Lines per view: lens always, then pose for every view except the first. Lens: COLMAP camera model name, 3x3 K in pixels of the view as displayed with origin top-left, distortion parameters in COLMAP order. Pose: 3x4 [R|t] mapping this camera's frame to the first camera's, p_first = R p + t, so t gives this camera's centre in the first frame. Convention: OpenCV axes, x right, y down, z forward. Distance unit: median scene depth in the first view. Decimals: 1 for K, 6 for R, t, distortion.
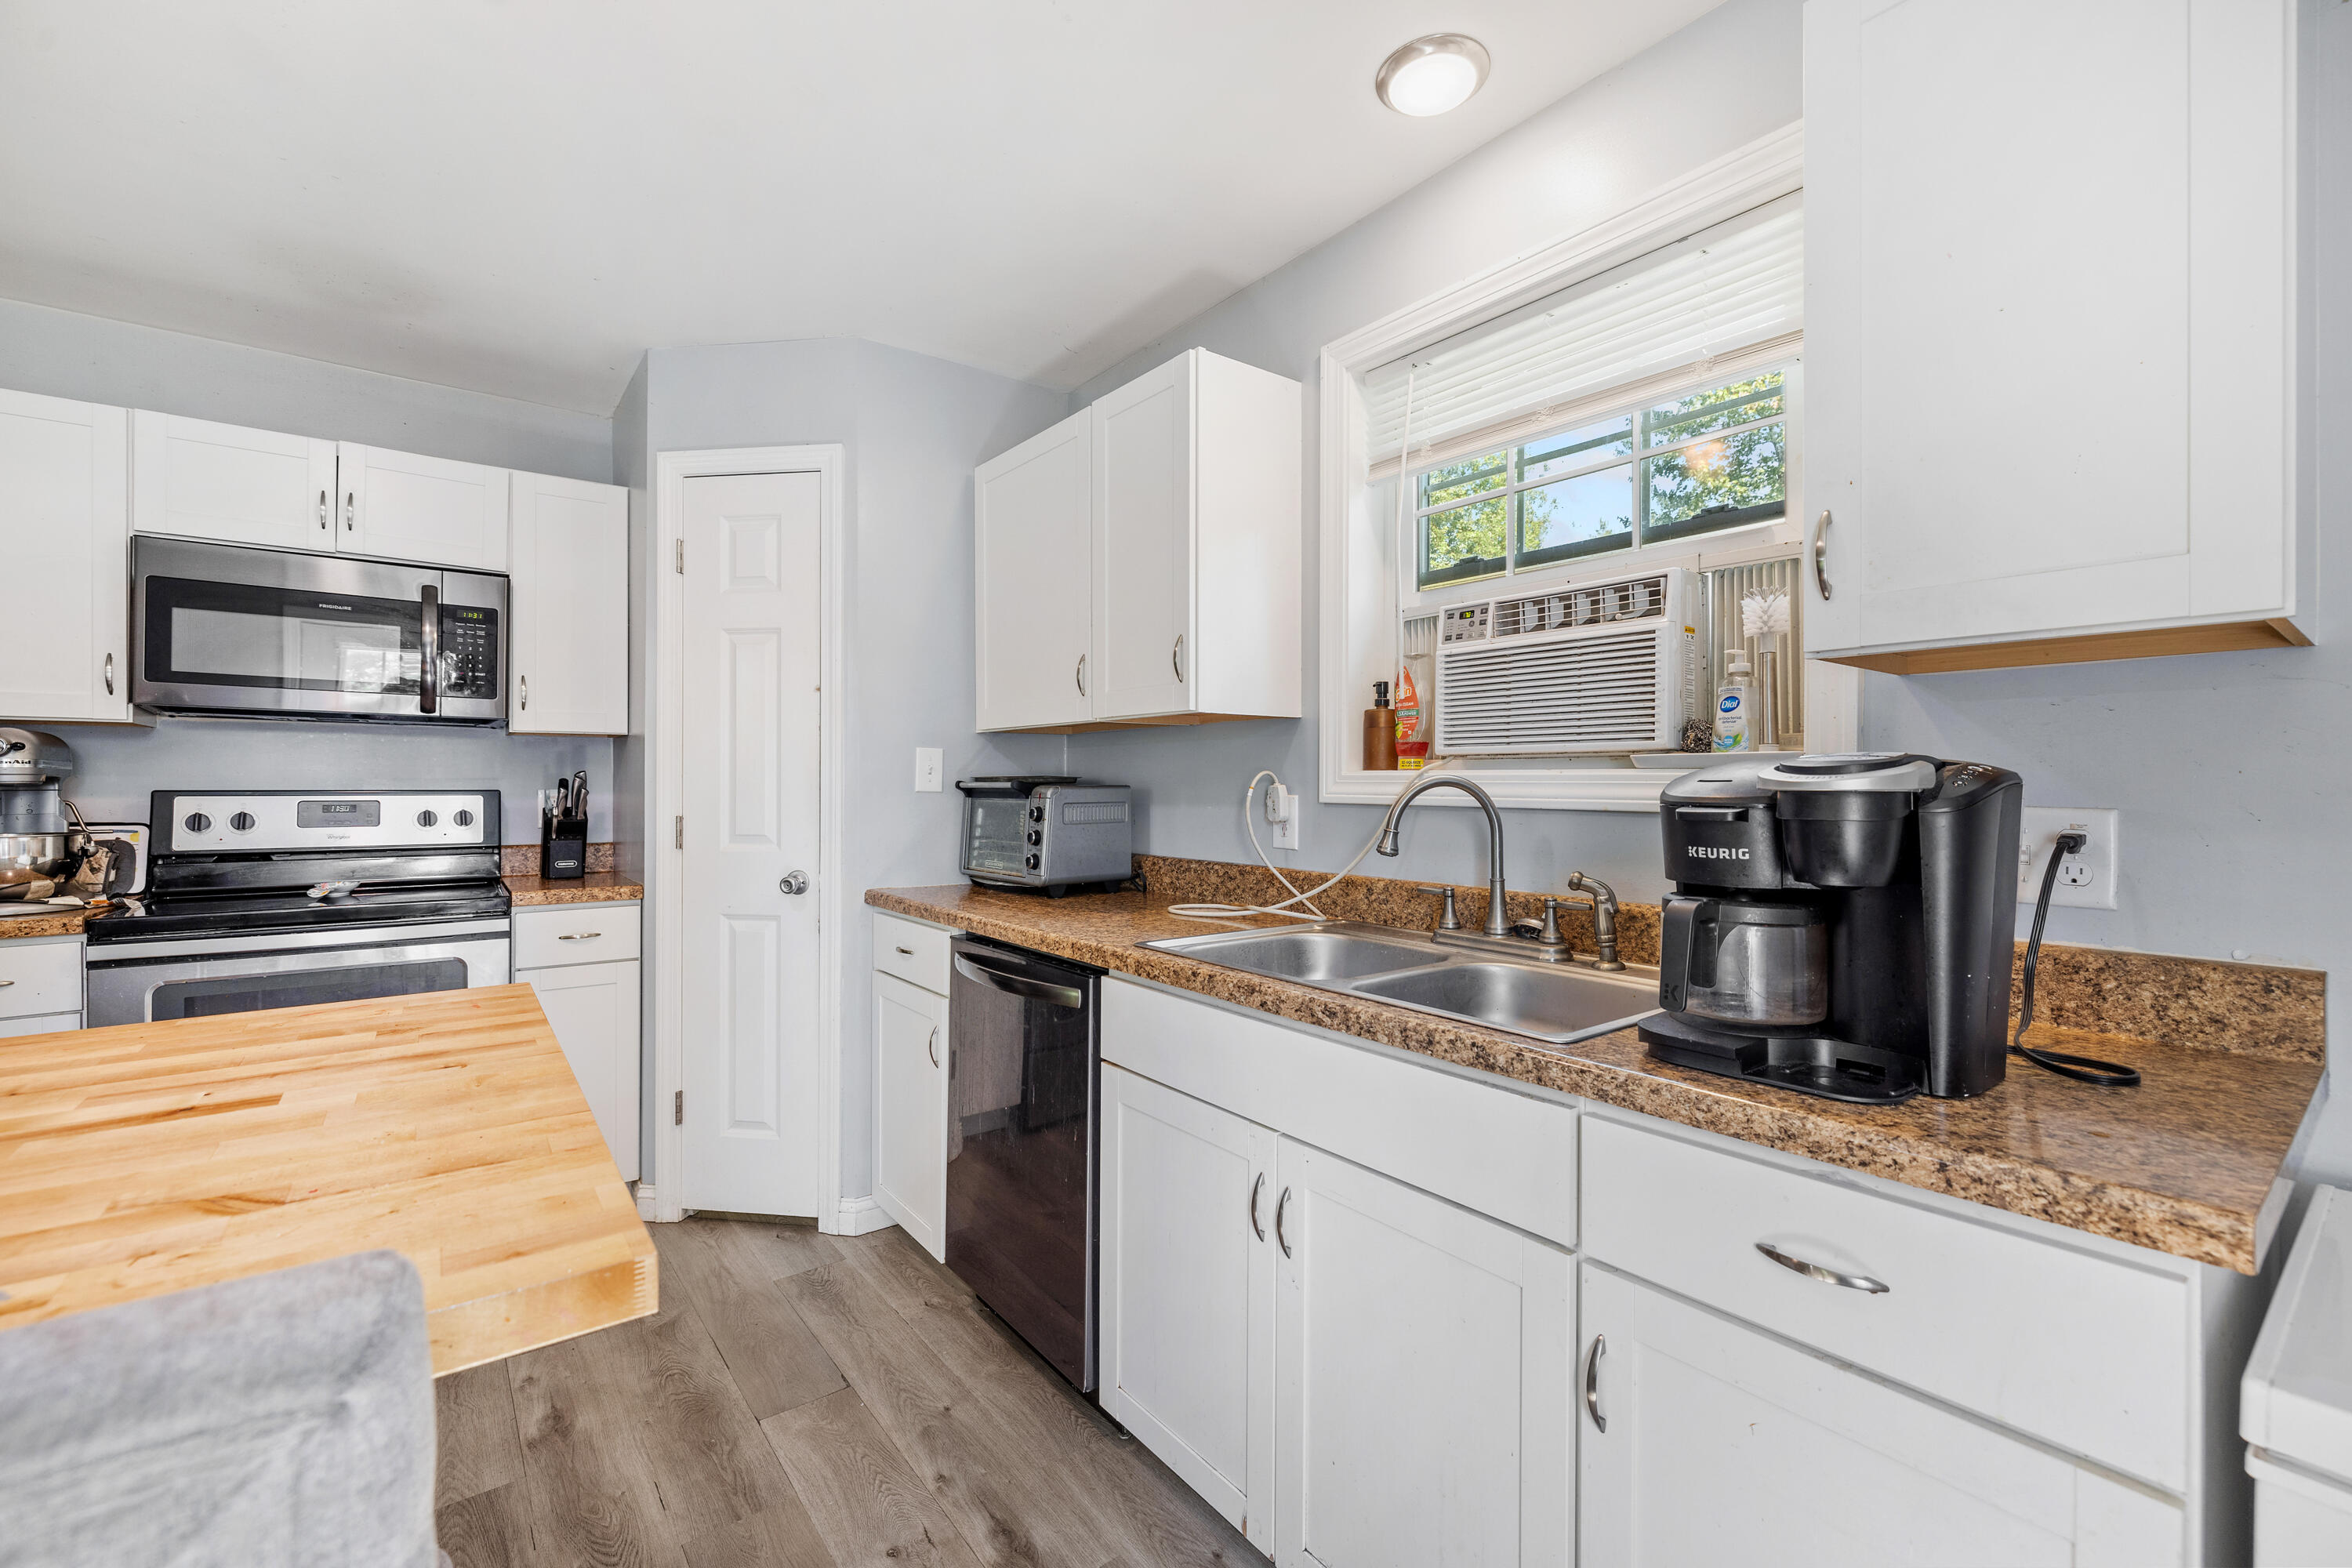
lens RADIAL K [[983.9, 0, 1170.6], [0, 983.9, 781.1], [0, 0, 1]] dist [-0.003921, 0.000851]
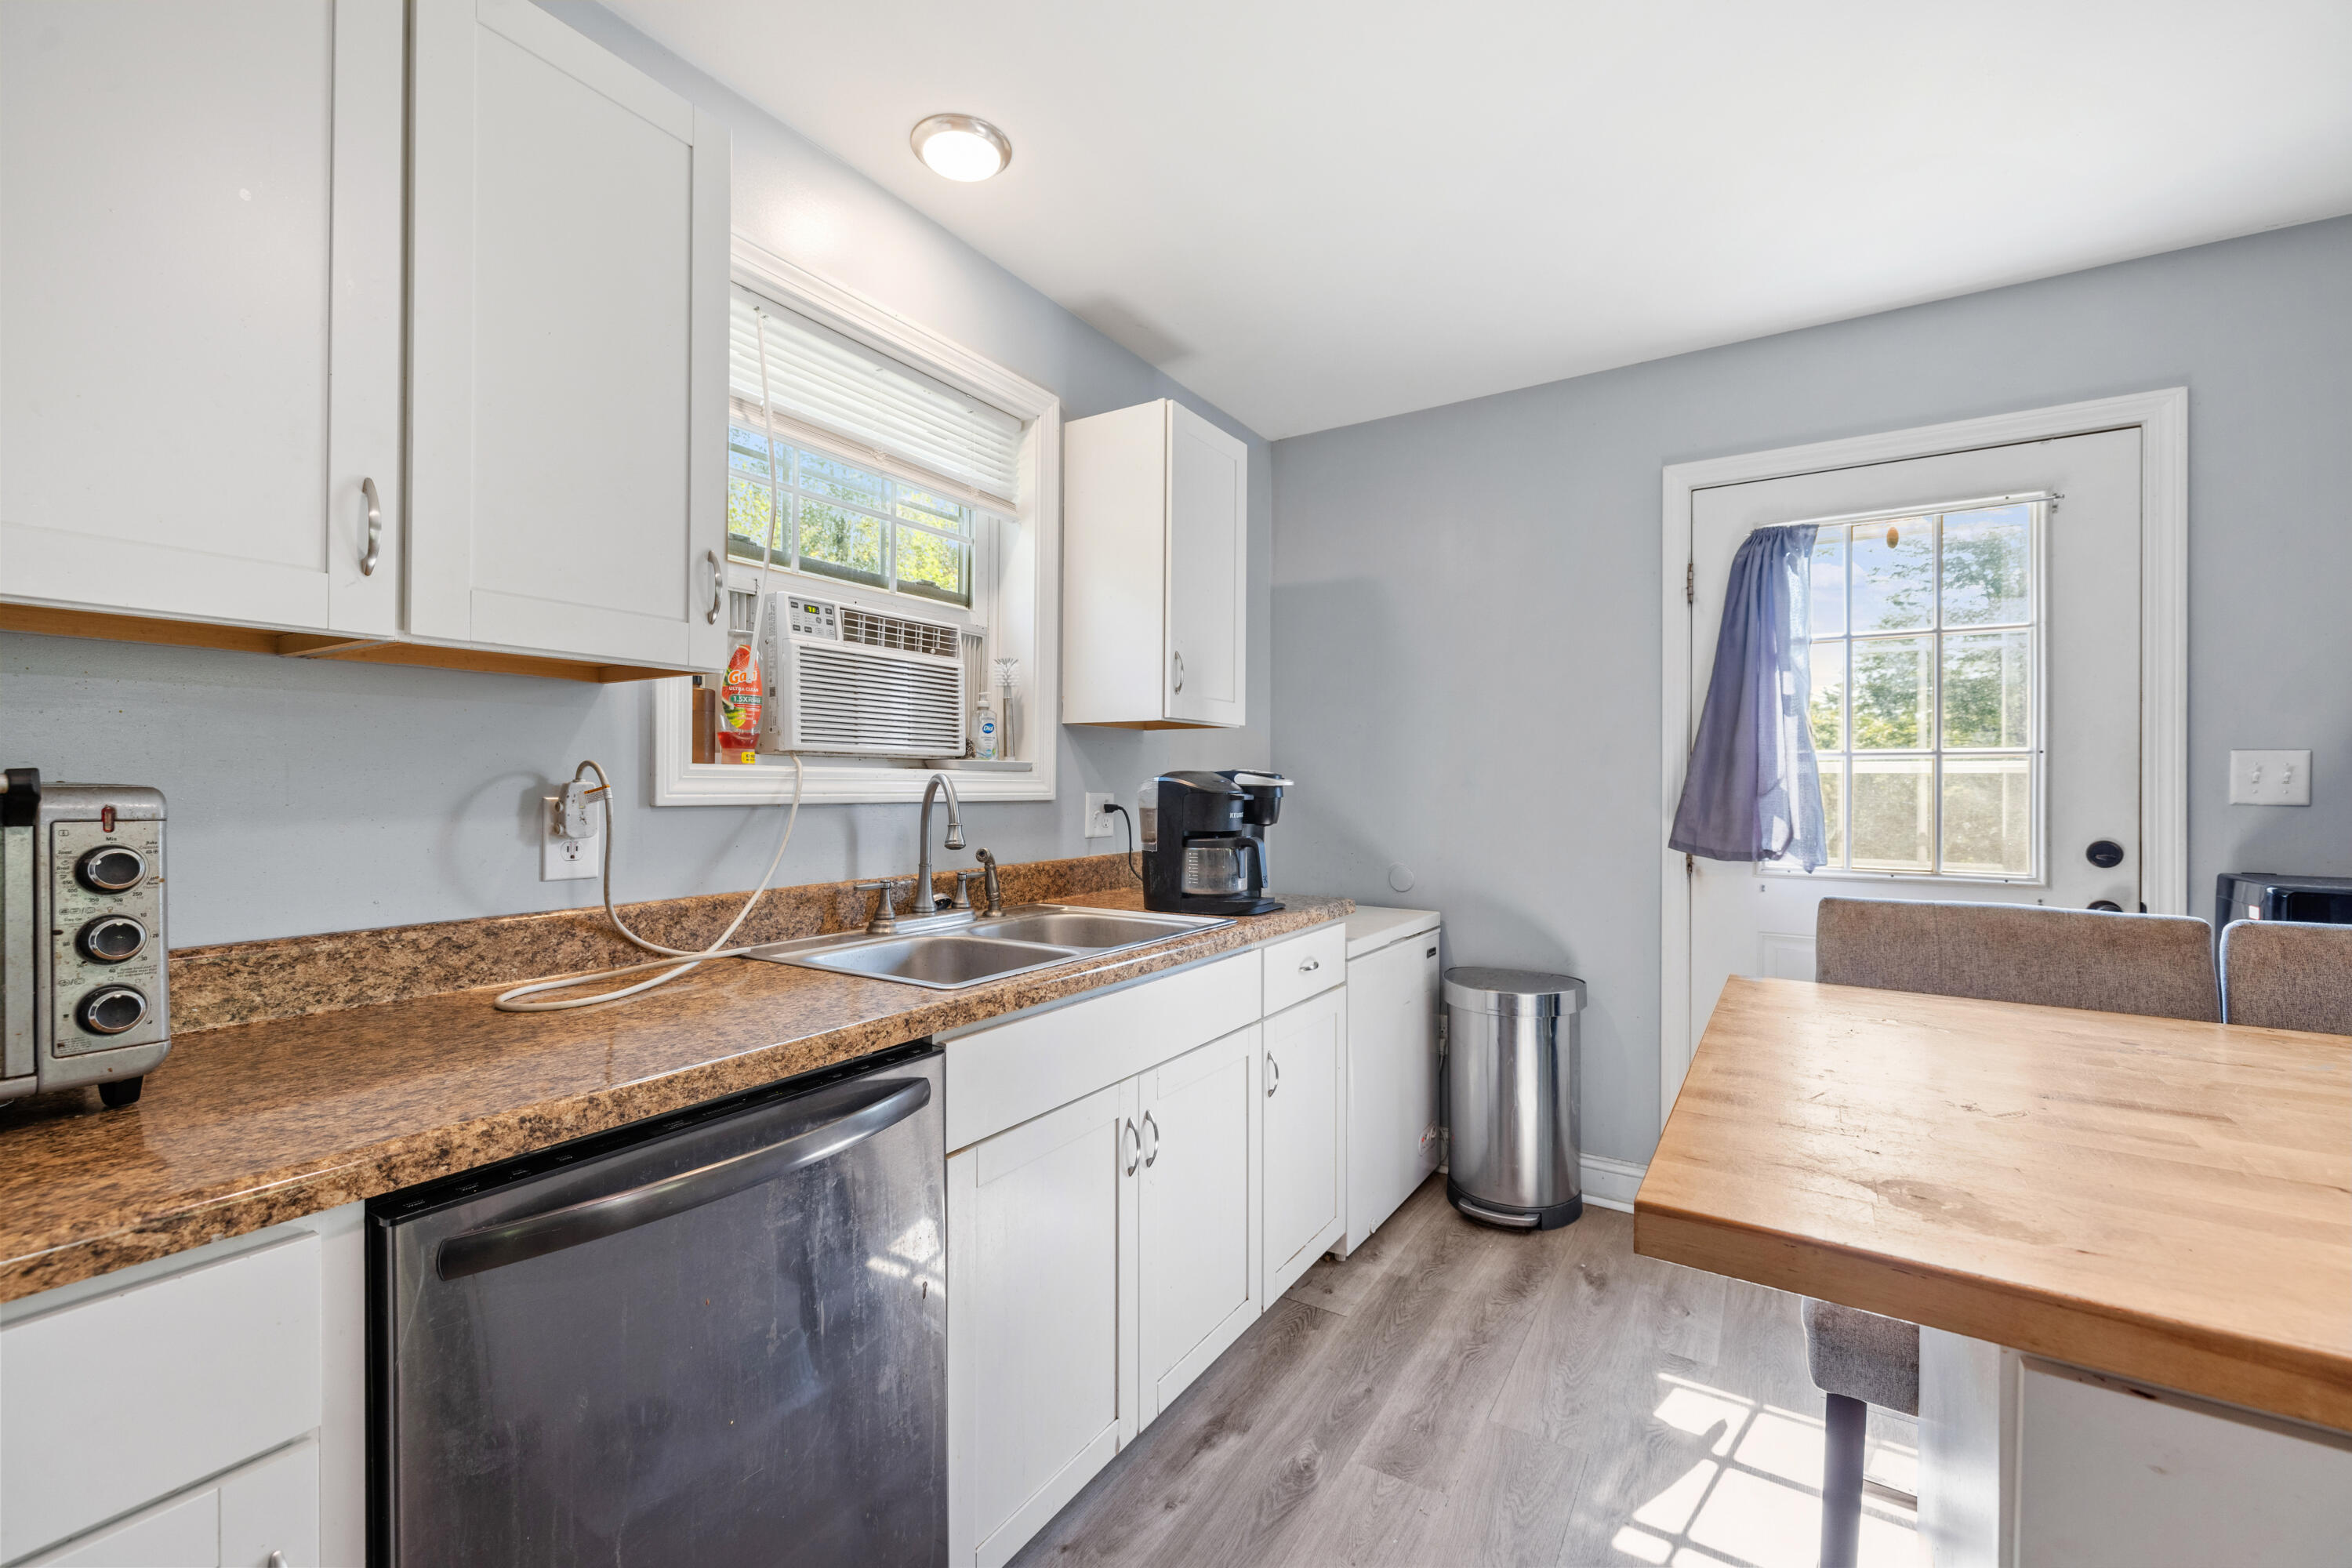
lens RADIAL K [[983.9, 0, 1167.4], [0, 983.9, 782.2], [0, 0, 1]] dist [-0.003921, 0.000851]
pose [[-0.332459, -0.003238, 0.943112, -0.741476], [-0.007521, 0.999971, 0.000782, 0.000676], [-0.943088, -0.006833, -0.332474, 0.982150]]
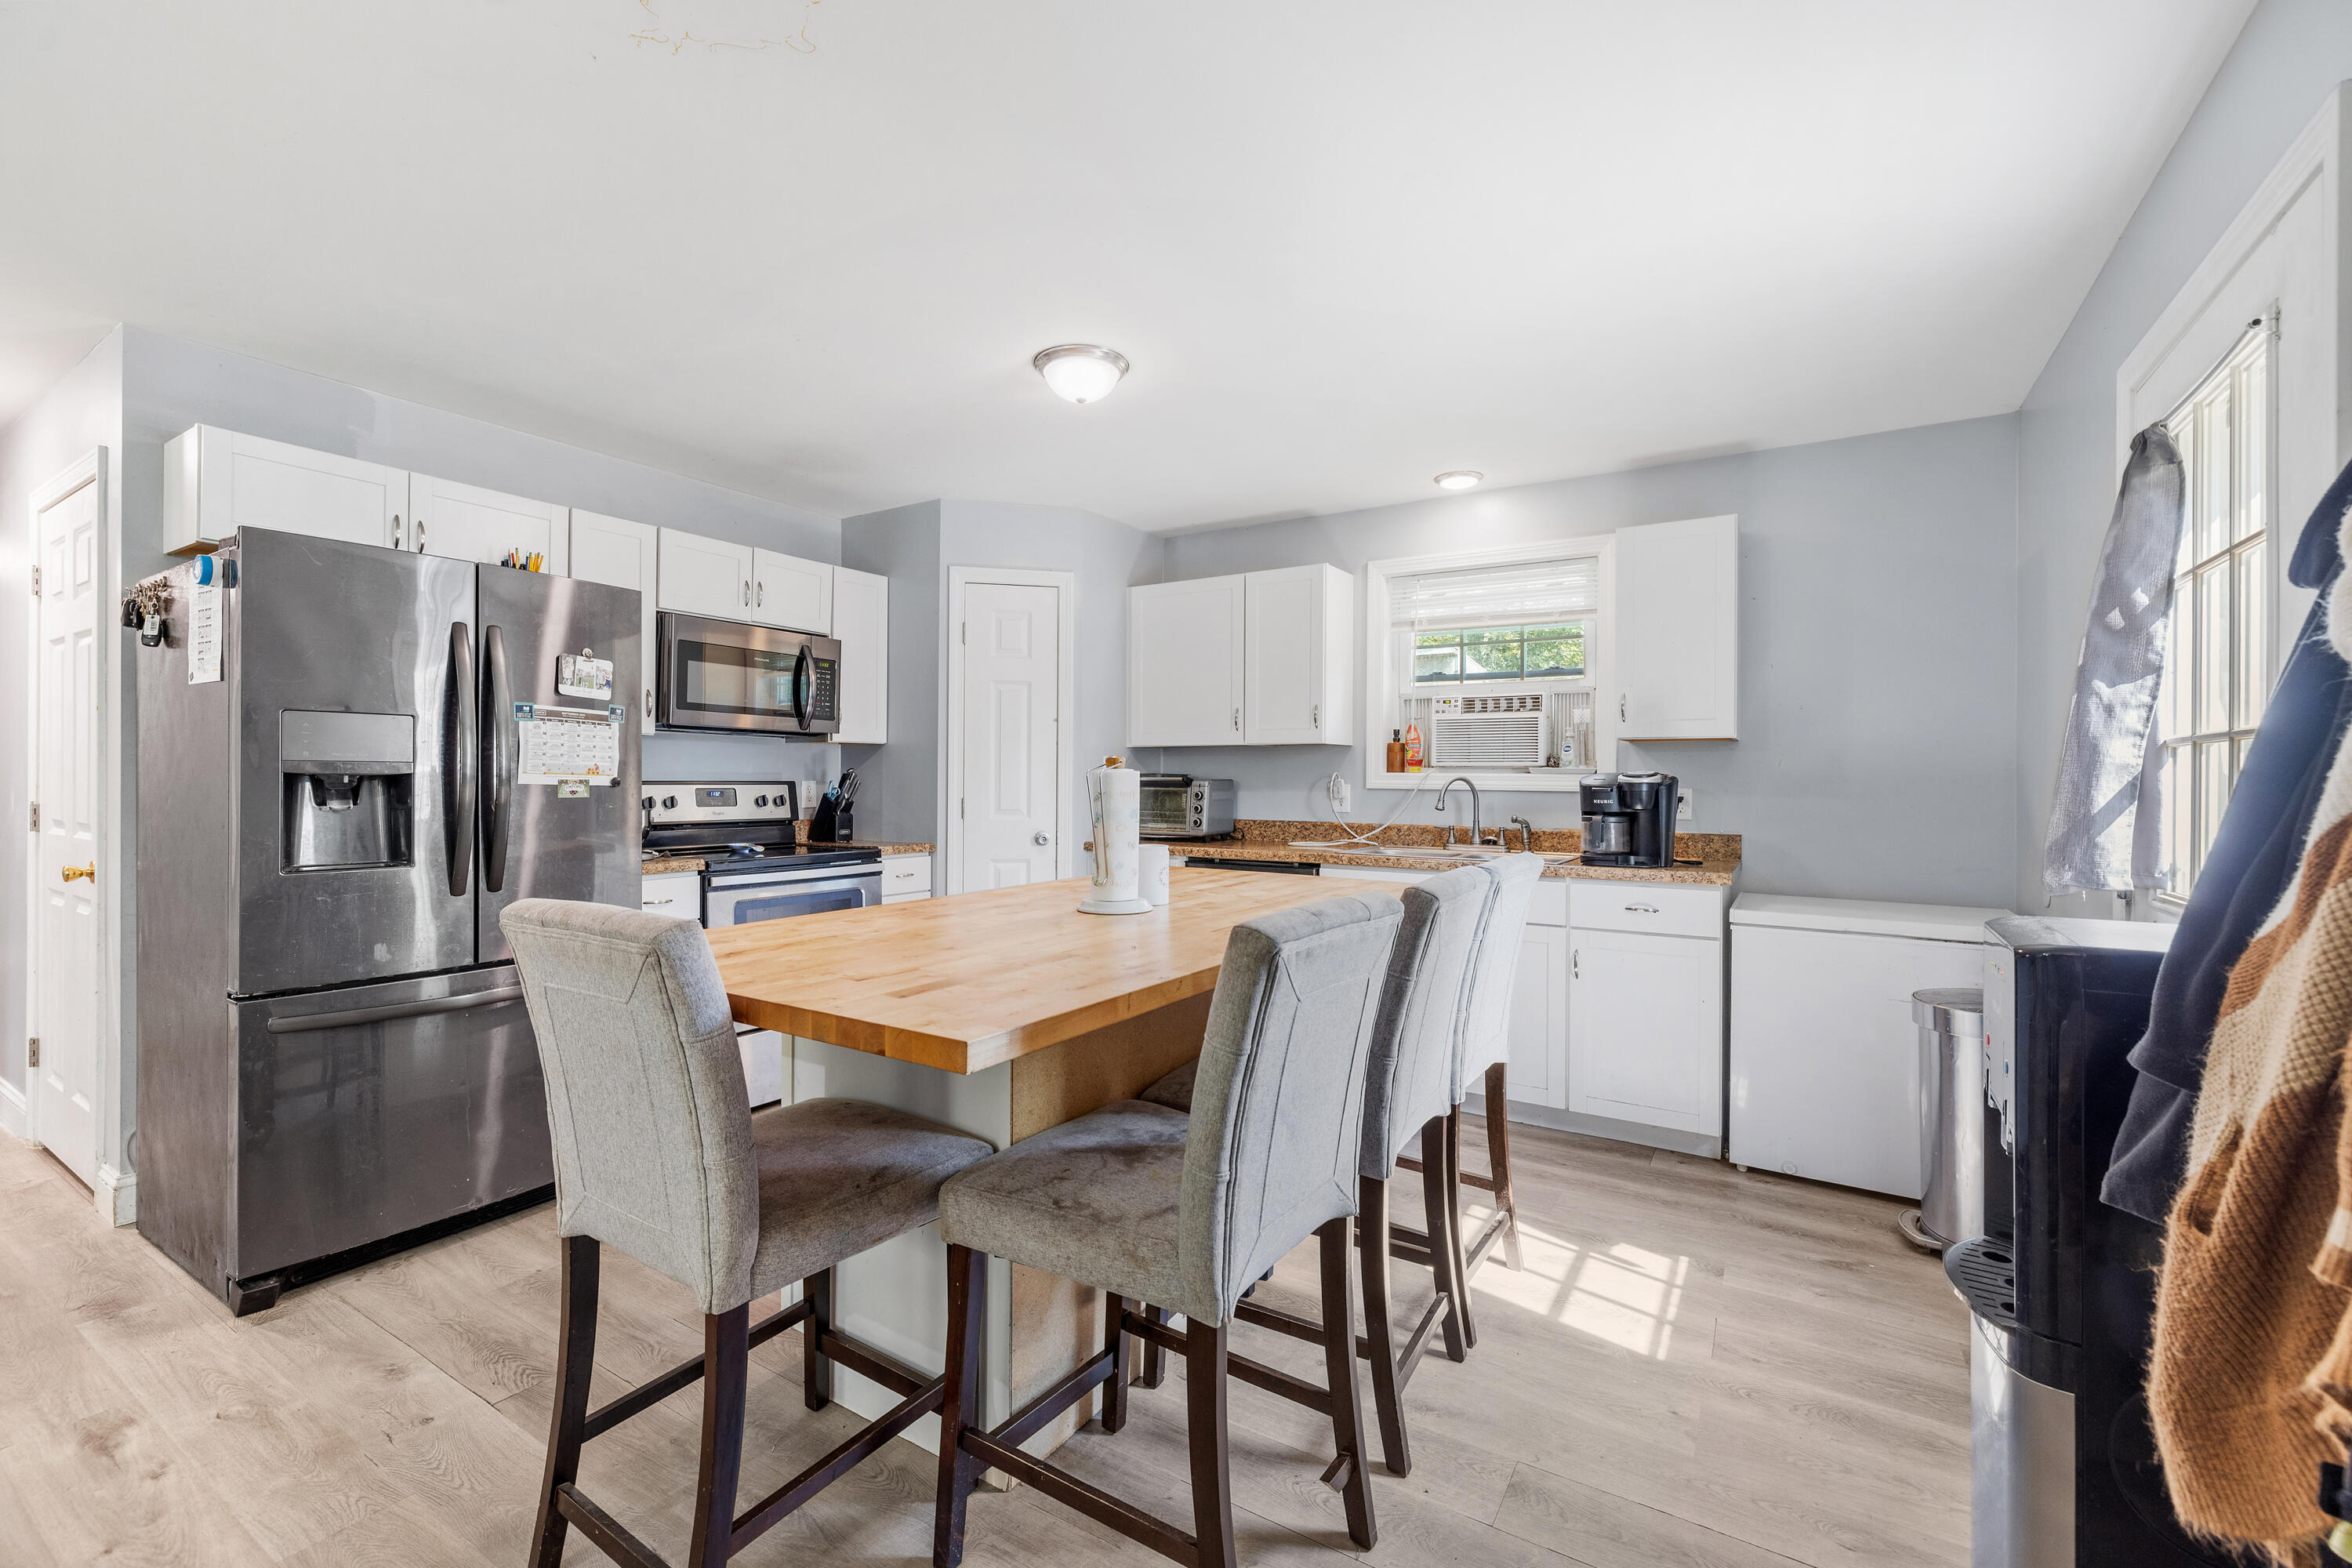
lens RADIAL K [[983.9, 0, 1175.1], [0, 983.9, 777.2], [0, 0, 1]] dist [-0.003921, 0.000851]
pose [[0.939500, 0.004200, 0.342524, -1.003567], [-0.005067, 0.999986, 0.001635, -0.003196], [-0.342513, -0.003272, 0.939508, -0.836434]]
